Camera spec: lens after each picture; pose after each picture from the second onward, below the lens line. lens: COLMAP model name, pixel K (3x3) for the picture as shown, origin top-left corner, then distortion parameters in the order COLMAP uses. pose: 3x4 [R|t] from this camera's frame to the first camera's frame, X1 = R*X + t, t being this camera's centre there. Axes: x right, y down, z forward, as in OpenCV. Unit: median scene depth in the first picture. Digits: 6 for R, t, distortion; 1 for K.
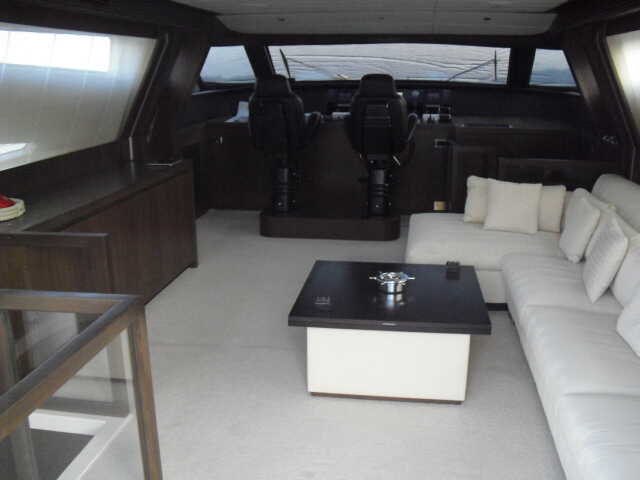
lens RADIAL K [[661.8, 0, 328.4], [0, 661.8, 240.3], [0, 0, 1]] dist [-0.197033, 0.209453]
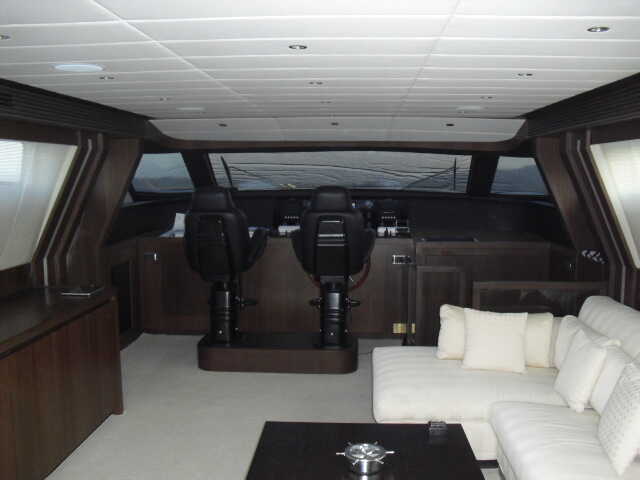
lens RADIAL K [[661.8, 0, 328.4], [0, 661.8, 240.3], [0, 0, 1]] dist [-0.197033, 0.209453]
pose [[0.996176, -0.006074, 0.087153, -0.006679], [0.019351, 0.988143, -0.152313, -0.042277], [-0.085195, 0.153417, 0.984482, 0.120714]]
